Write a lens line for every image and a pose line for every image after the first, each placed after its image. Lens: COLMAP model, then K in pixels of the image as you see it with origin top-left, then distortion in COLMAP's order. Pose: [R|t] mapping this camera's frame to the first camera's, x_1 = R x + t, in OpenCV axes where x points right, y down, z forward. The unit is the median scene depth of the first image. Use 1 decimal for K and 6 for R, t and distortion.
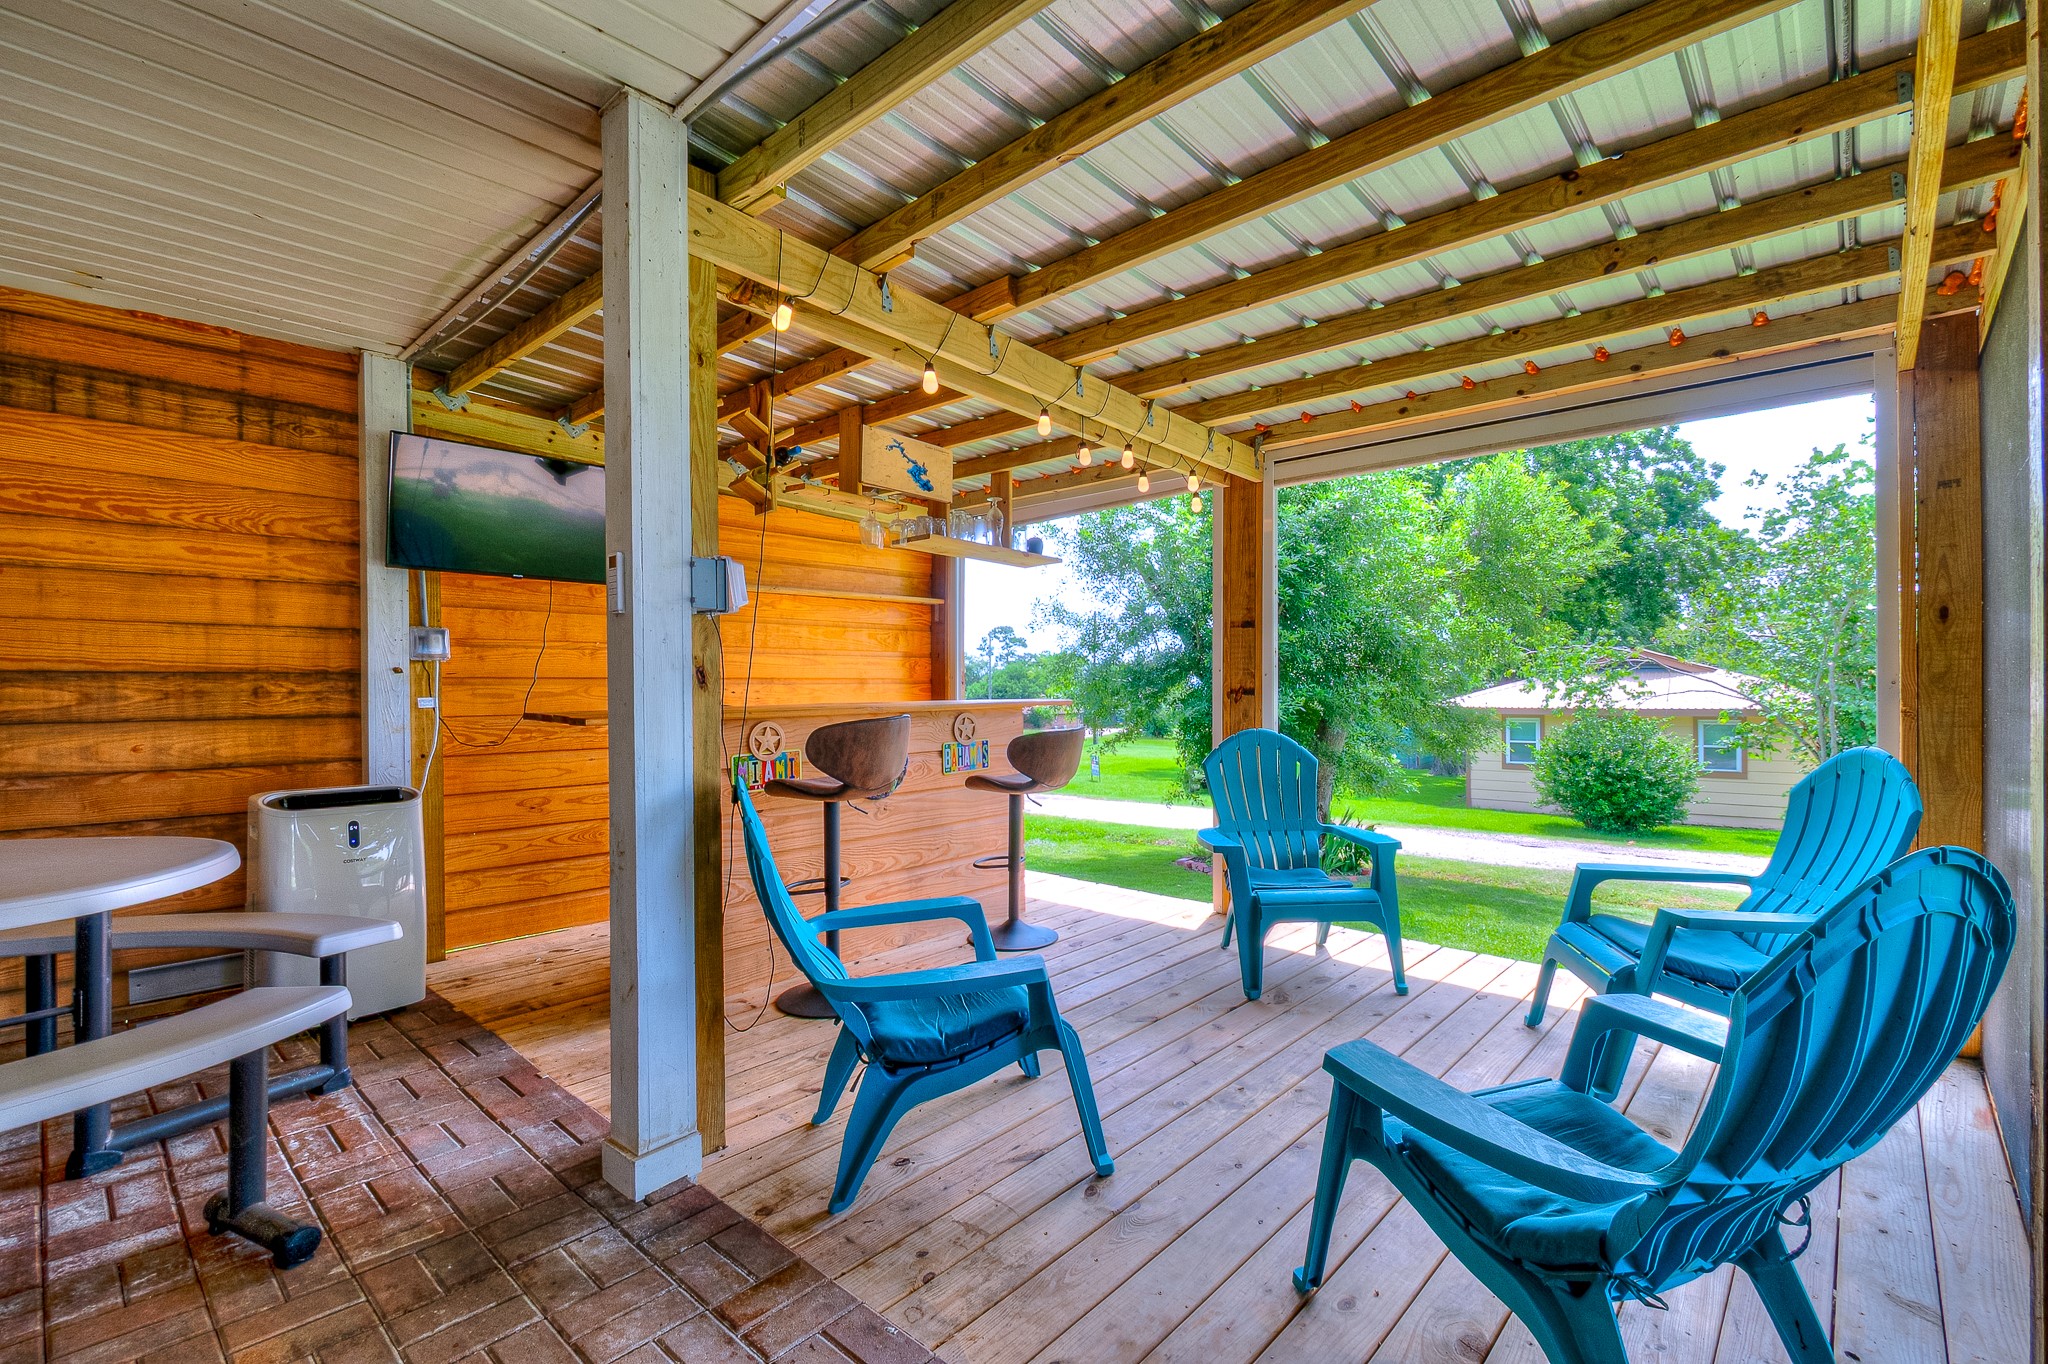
lens RADIAL K [[913.4, 0, 1017.0], [0, 913.4, 689.5], [0, 0, 1]] dist [0.003127, -0.004466]
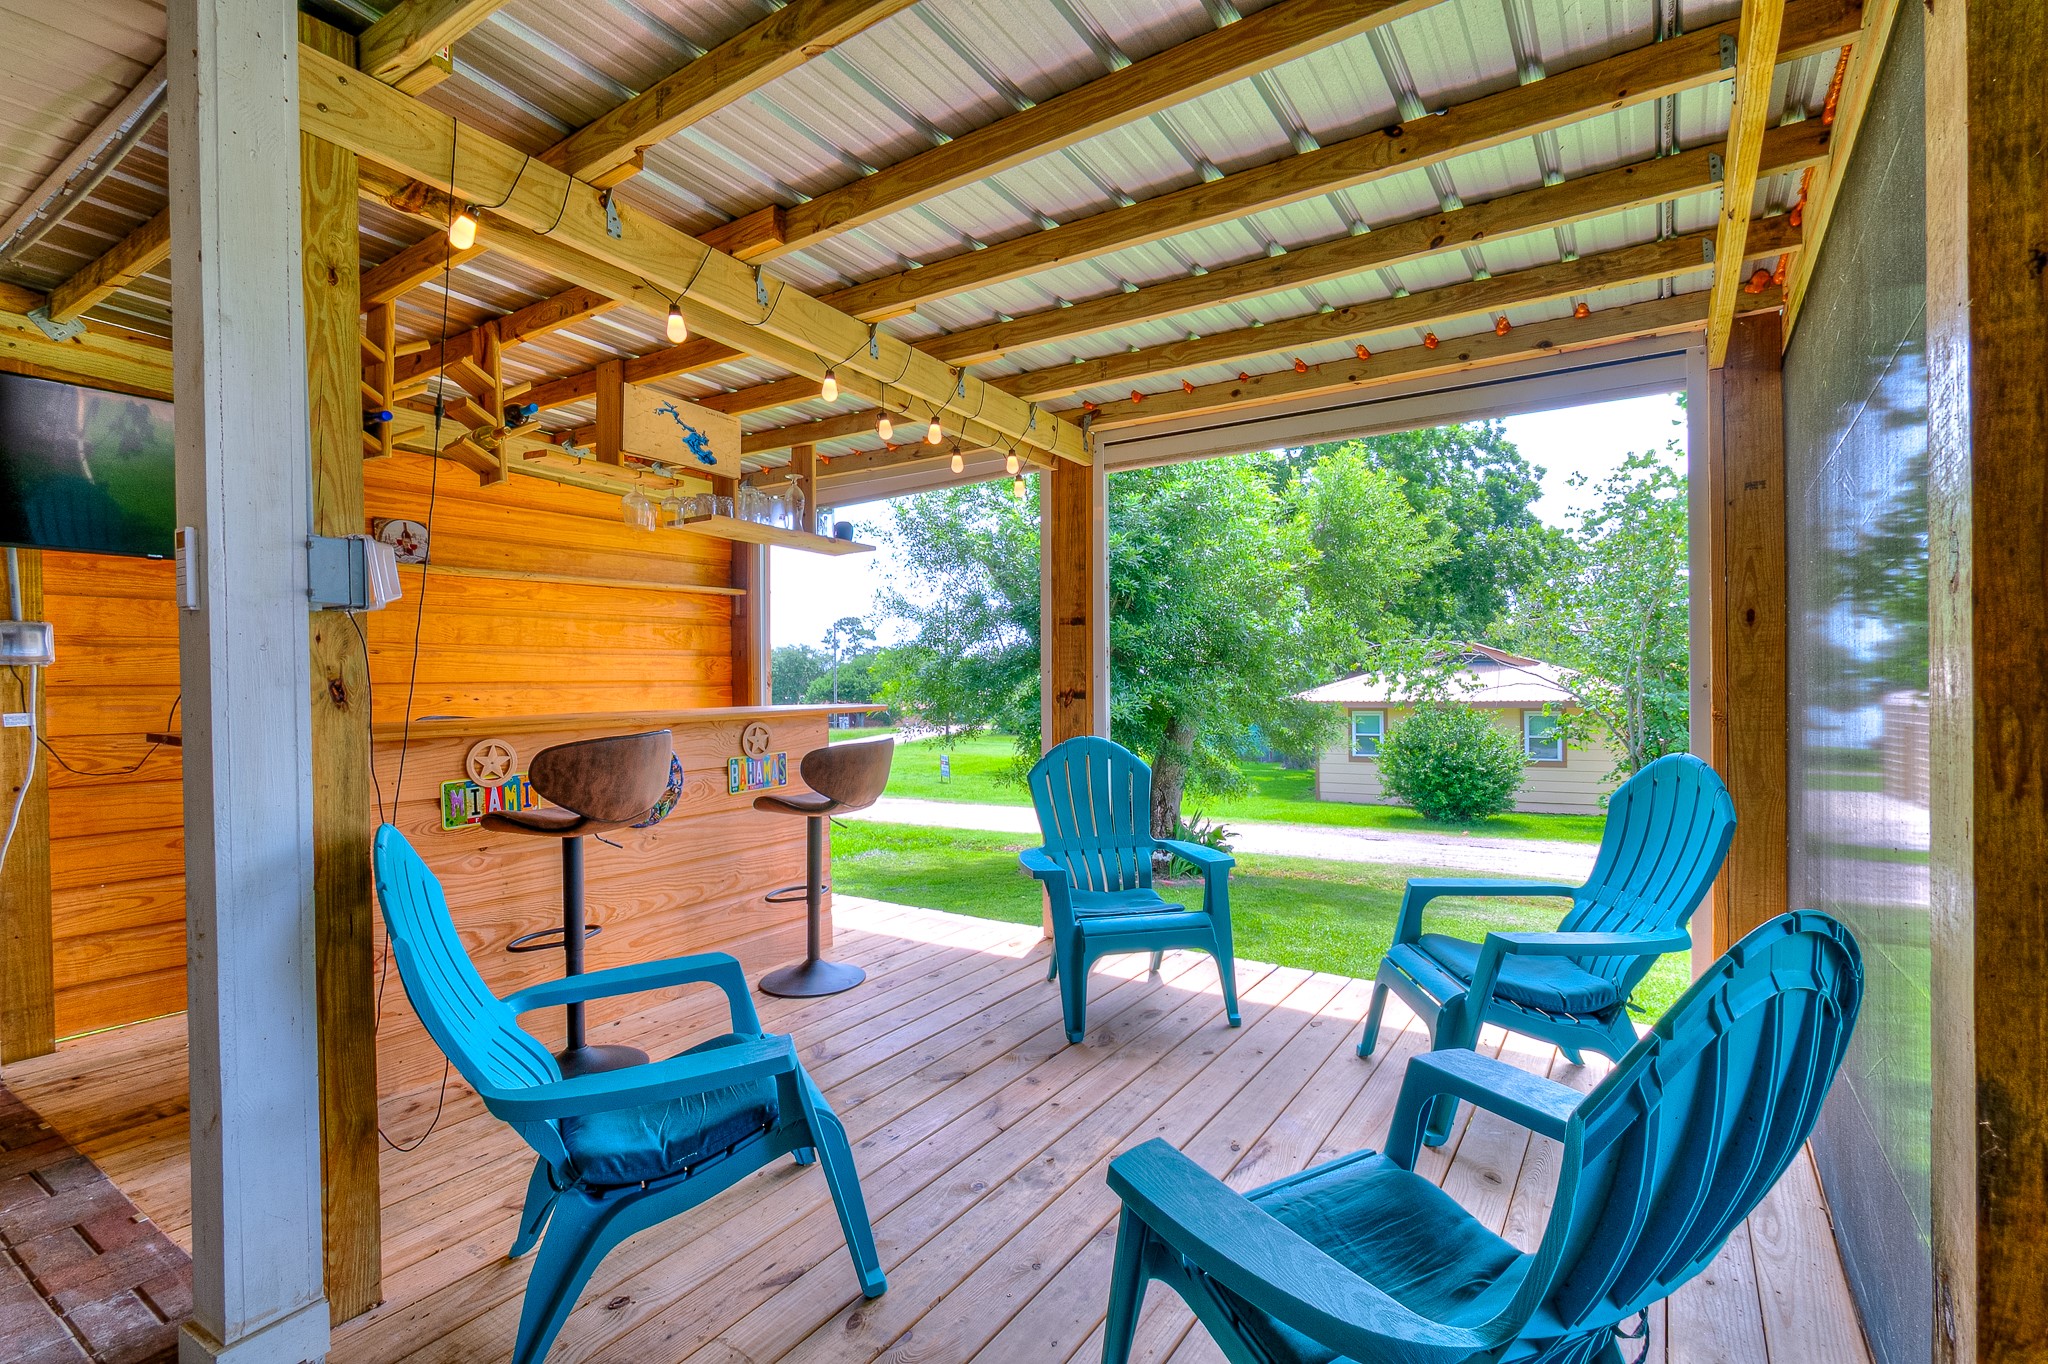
lens RADIAL K [[949.3, 0, 1024.0], [0, 949.3, 682.0], [0, 0, 1]] dist [-0.000580, -0.001115]
pose [[0.987911, -0.004918, 0.154944, 0.067020], [0.004949, 0.999988, 0.000187, -0.014201], [-0.154943, 0.000582, 0.987923, 0.090845]]
